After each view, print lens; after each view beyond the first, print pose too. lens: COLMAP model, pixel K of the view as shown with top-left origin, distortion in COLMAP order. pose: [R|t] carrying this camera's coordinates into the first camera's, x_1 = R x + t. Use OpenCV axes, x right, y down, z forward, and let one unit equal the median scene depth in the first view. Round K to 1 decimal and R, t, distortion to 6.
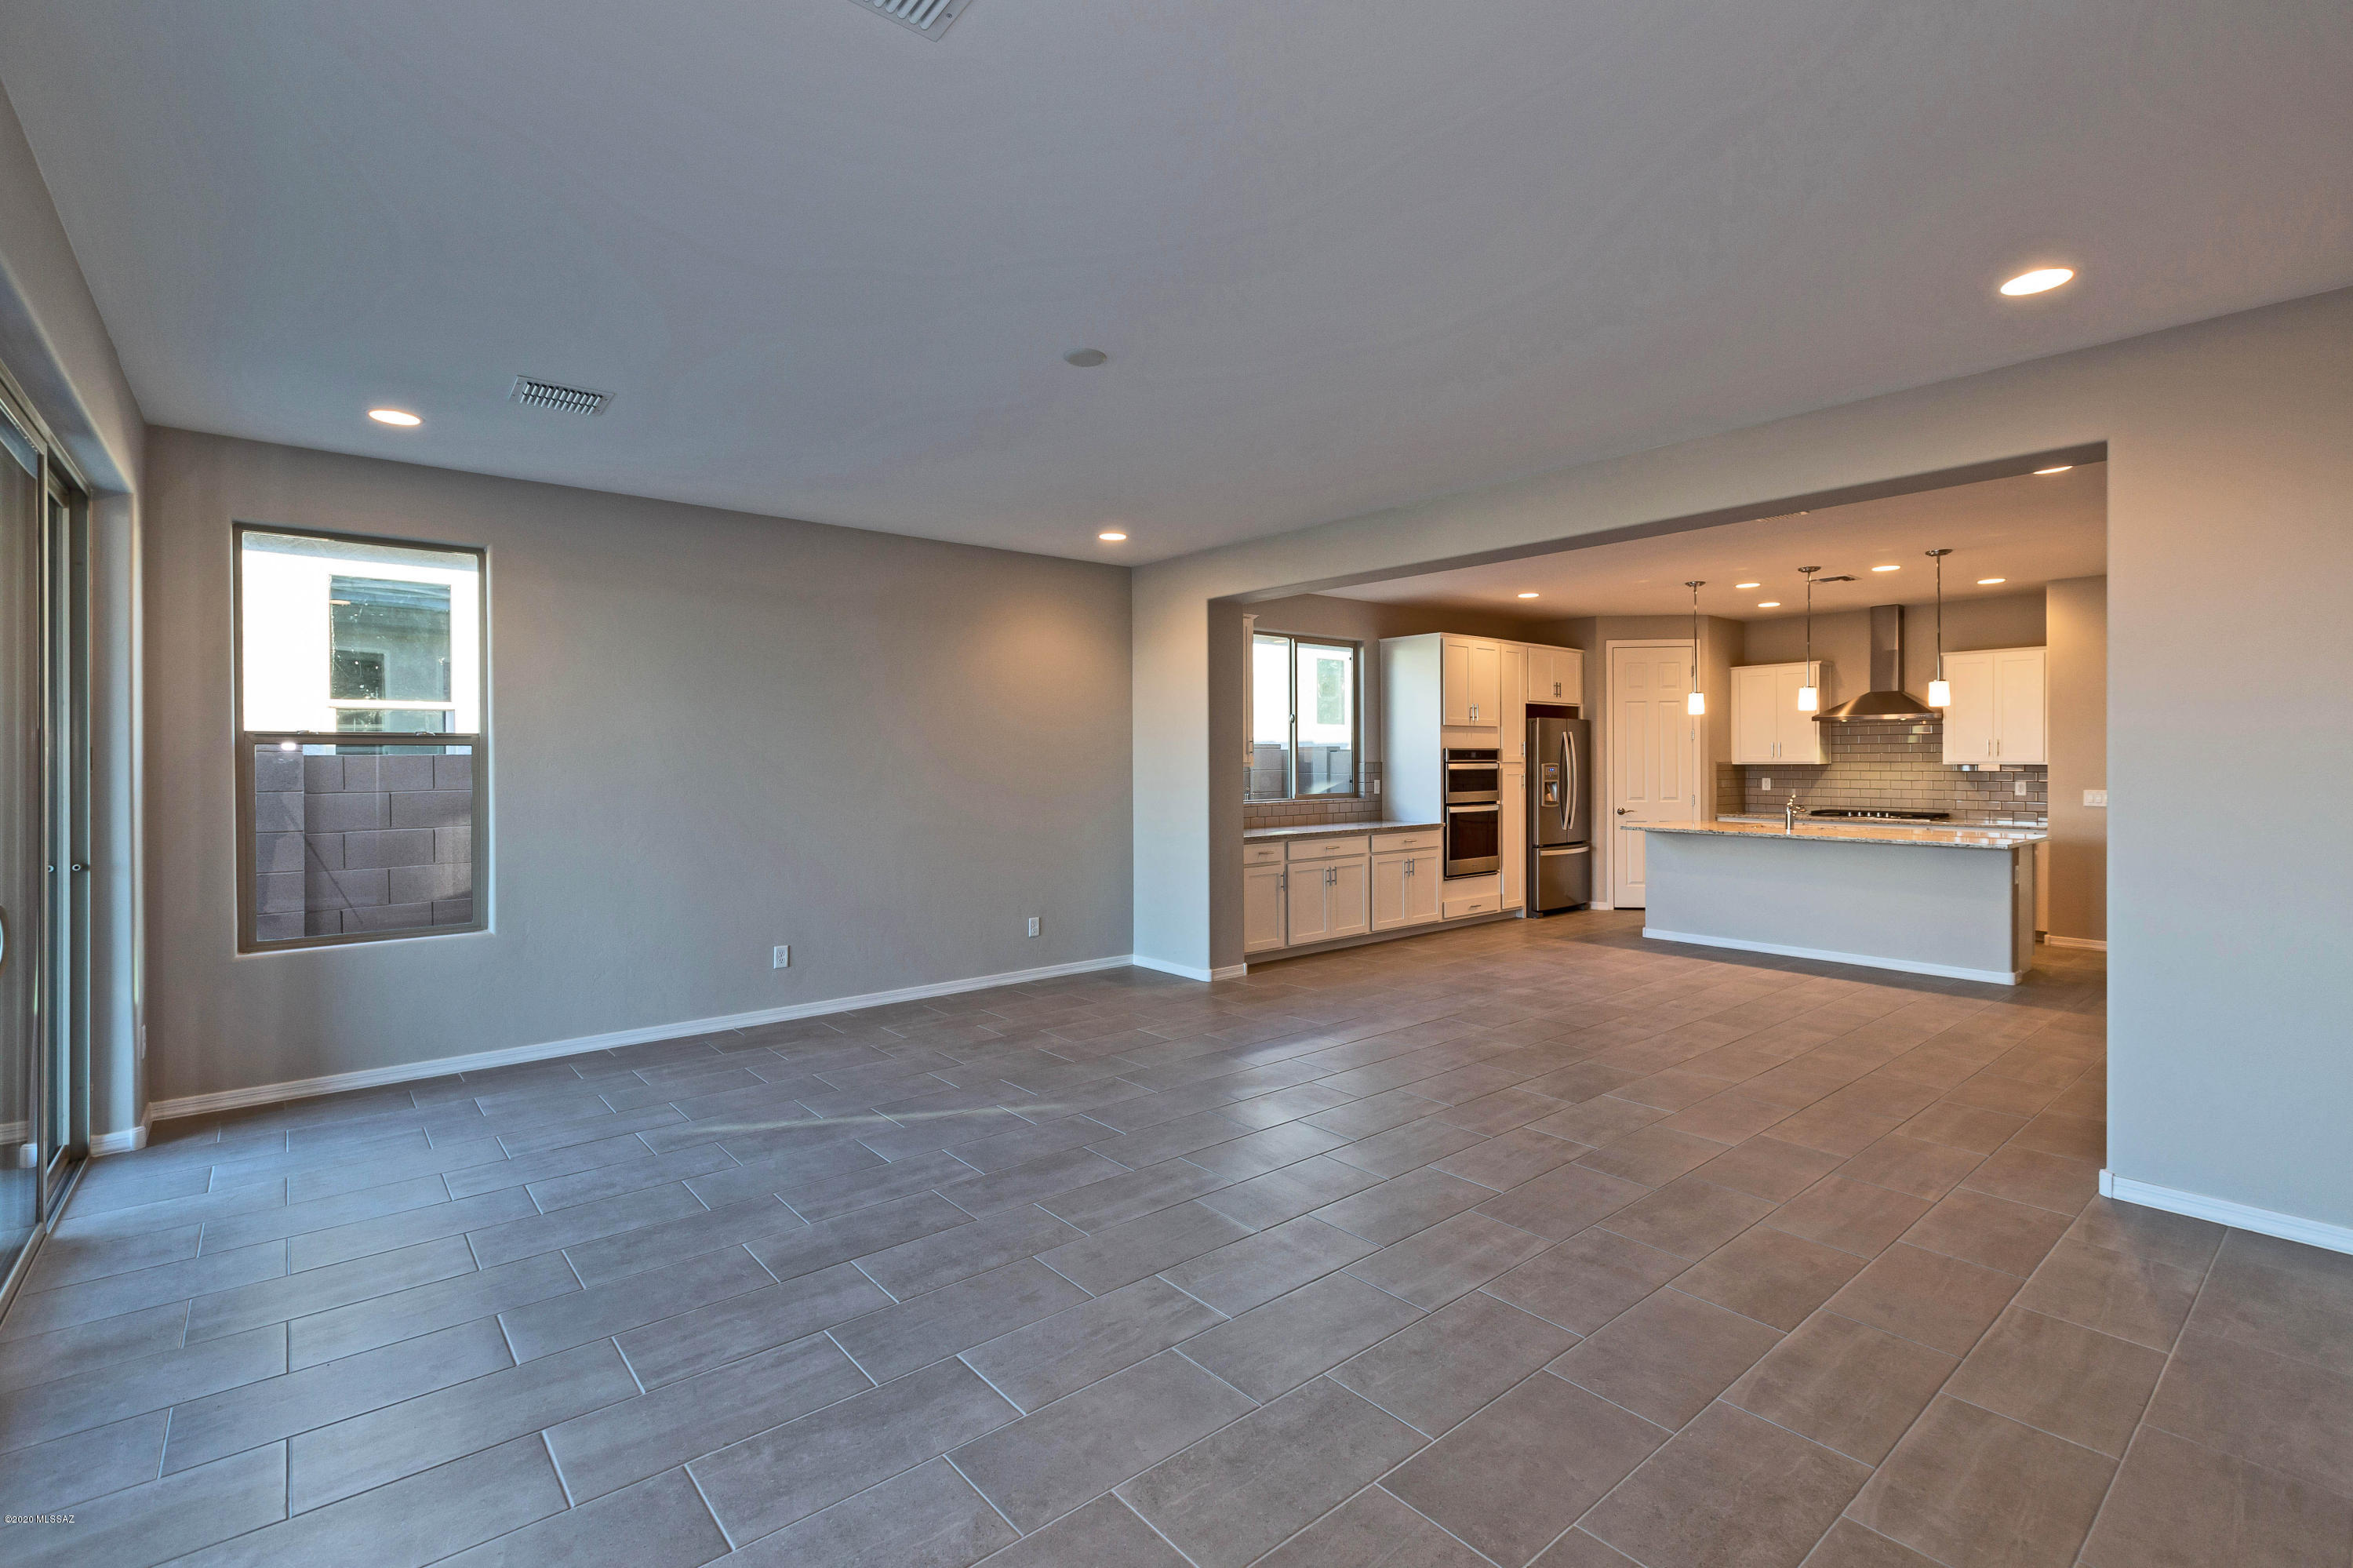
lens RADIAL K [[1079.6, 0, 1175.1], [0, 1079.6, 760.5], [0, 0, 1]] dist [0.003649, -0.001130]
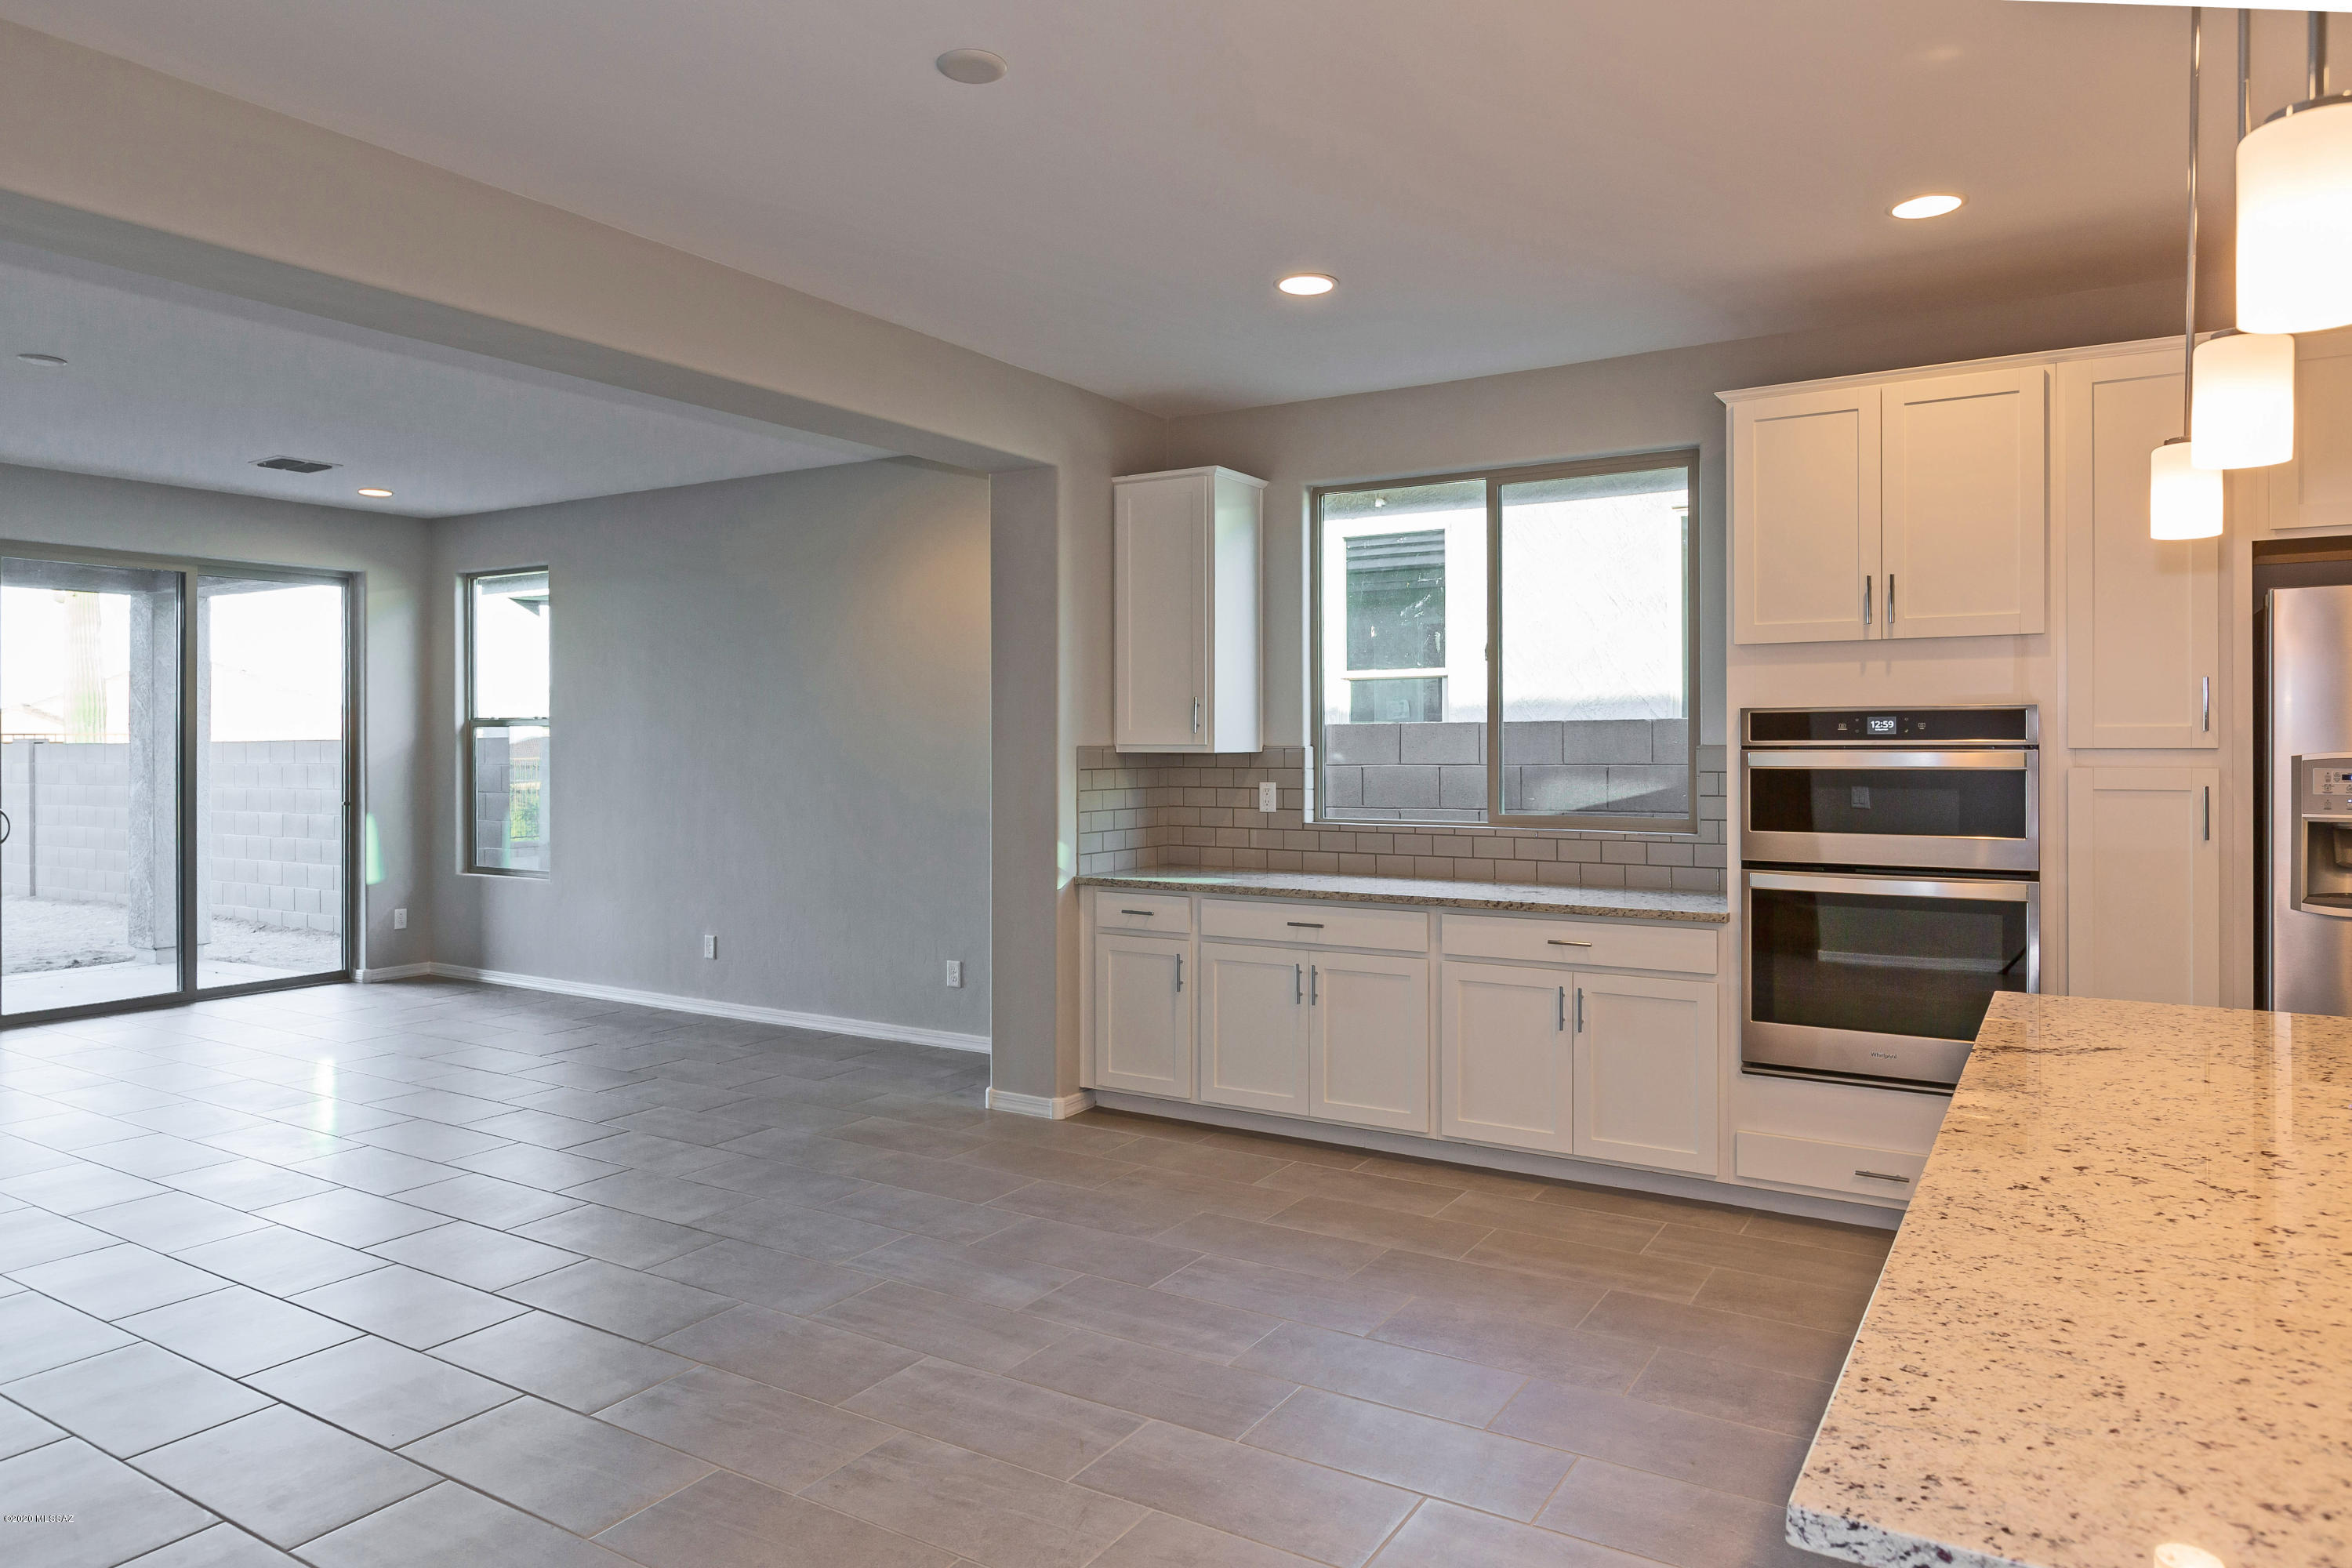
lens RADIAL K [[1512.1, 0, 1152.5], [0, 1512.1, 740.0], [0, 0, 1]] dist [0.002792, -0.007671]
pose [[0.295133, 0.003918, -0.955448, 0.638902], [-0.000277, 0.999992, 0.004015, -0.002390], [0.955456, -0.000920, 0.295132, 0.626388]]
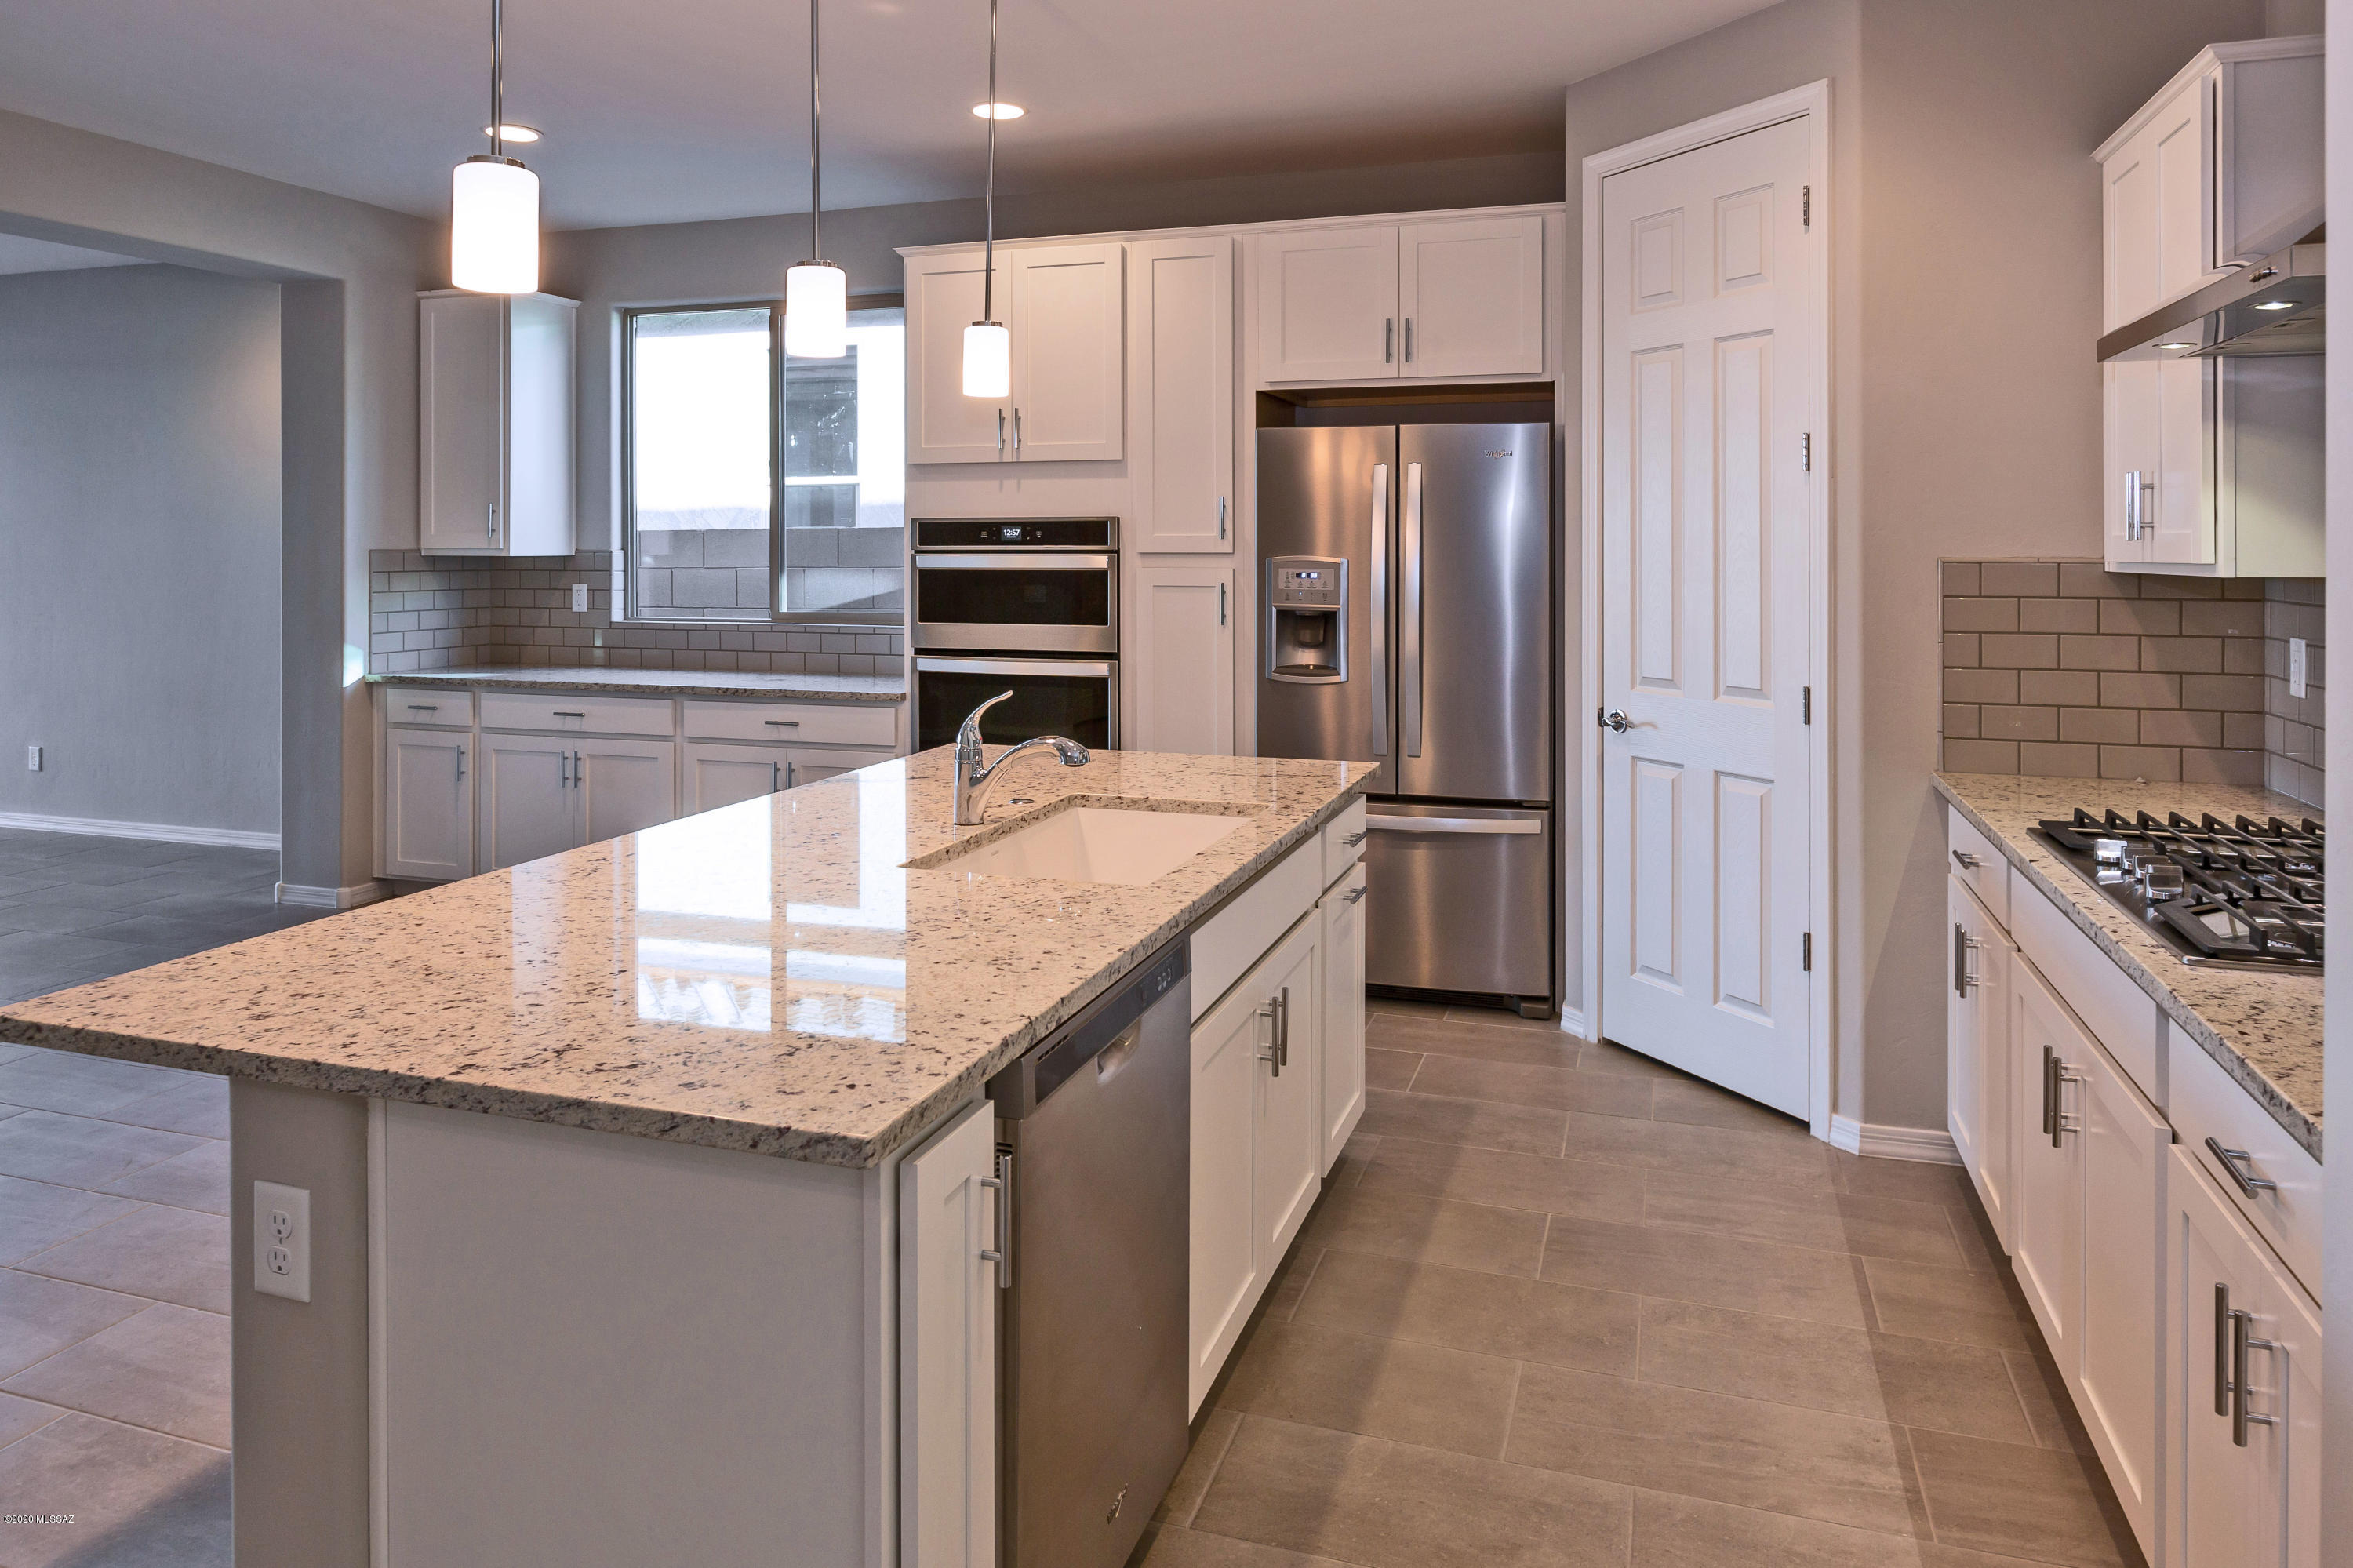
lens RADIAL K [[1512.8, 0, 1174.1], [0, 1512.8, 558.5], [0, 0, 1]] dist [0.002792, -0.007671]
pose [[0.523065, 0.013944, -0.852179, 0.767167], [-0.002748, 0.999889, 0.014674, -0.004177], [0.852288, -0.005334, 0.523045, 0.733910]]
